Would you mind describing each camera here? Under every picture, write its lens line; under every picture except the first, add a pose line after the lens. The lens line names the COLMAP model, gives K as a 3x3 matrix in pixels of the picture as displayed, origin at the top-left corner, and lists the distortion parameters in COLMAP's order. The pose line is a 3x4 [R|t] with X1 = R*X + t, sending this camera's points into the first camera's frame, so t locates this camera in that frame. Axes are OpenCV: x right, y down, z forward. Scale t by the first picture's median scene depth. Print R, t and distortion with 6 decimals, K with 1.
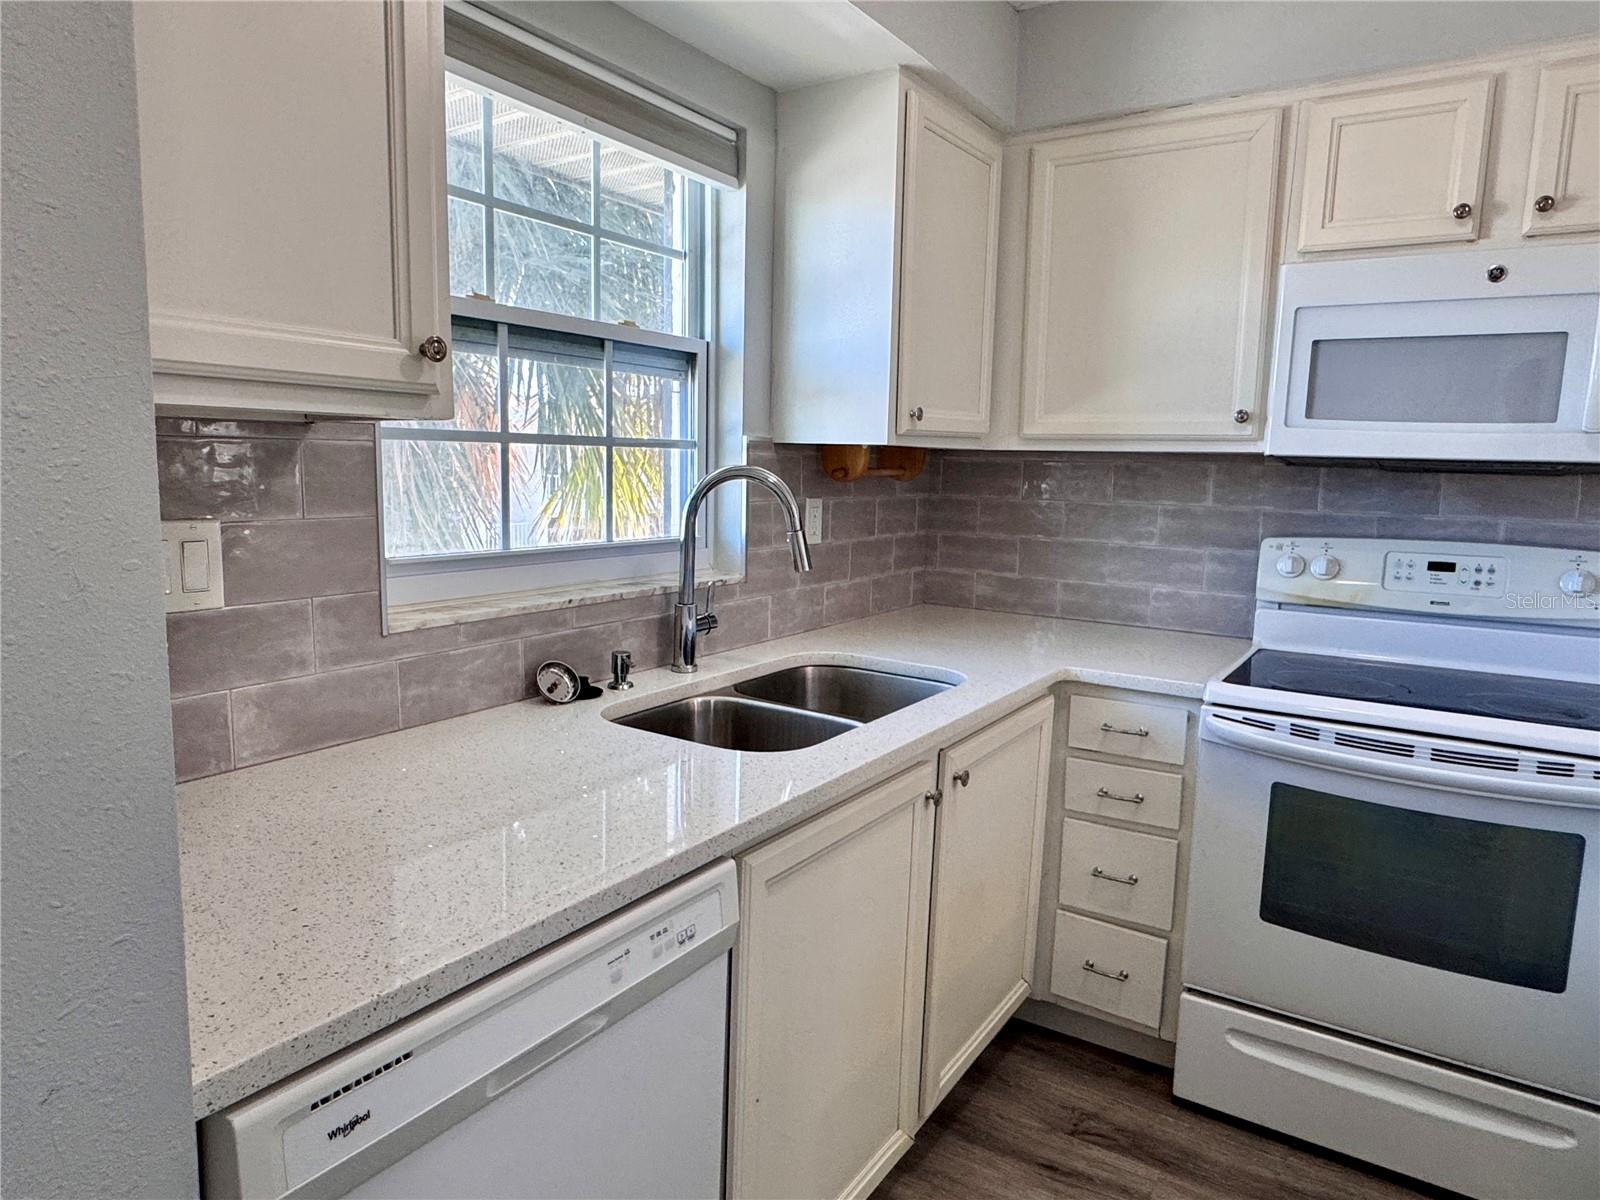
lens RADIAL K [[997.6, 0, 795.5], [0, 997.6, 599.9], [0, 0, 1]] dist [-0.005542, -0.001623]
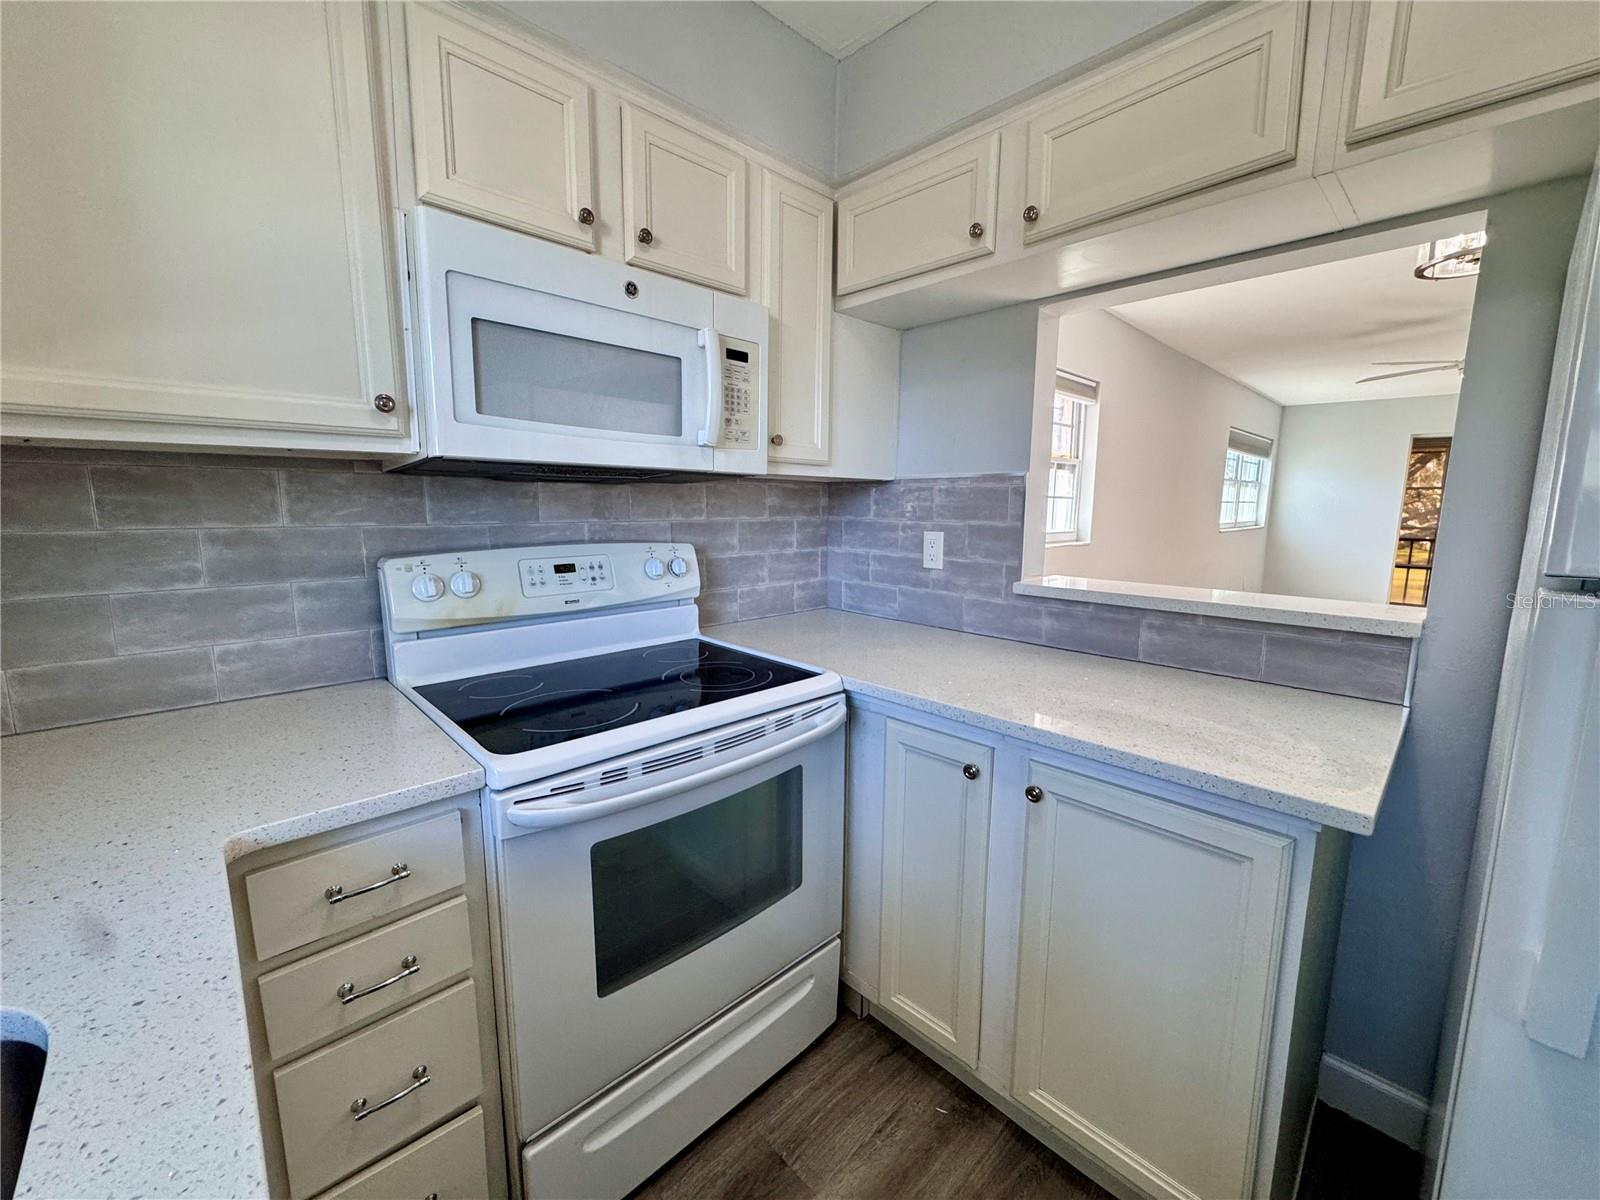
lens RADIAL K [[643.0, 0, 803.3], [0, 643.0, 602.1], [0, 0, 1]] dist [-0.014048, 0.000079]
pose [[0.216591, -0.171699, 0.961045, 0.028263], [0.130618, 0.980659, 0.145765, -0.065982], [-0.967485, 0.093958, 0.234829, 0.594410]]
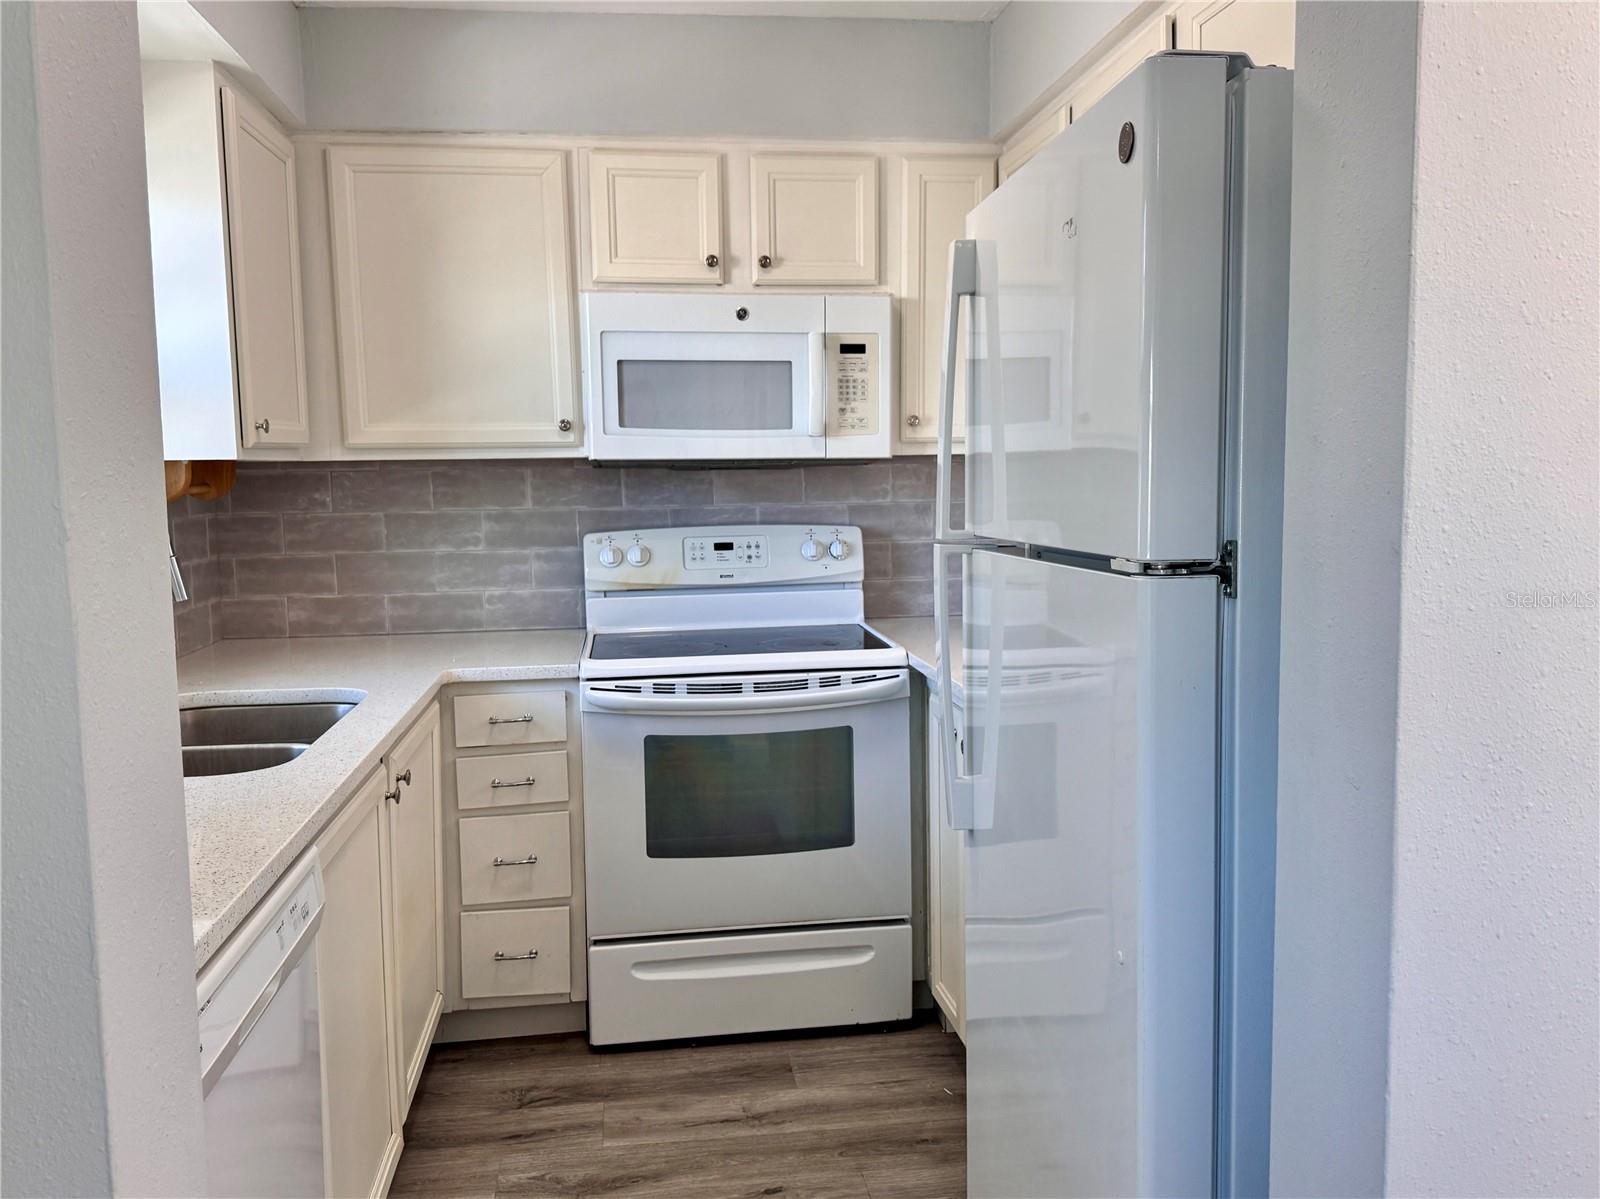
lens RADIAL K [[1265.6, 0, 799.0], [0, 1265.6, 605.7], [0, 0, 1]] dist [0.083053, -0.032071]
pose [[0.752032, -0.106542, 0.650459, -0.299187], [0.124549, 0.992041, 0.018494, 0.021758], [-0.647252, 0.067106, 0.759316, -0.232932]]
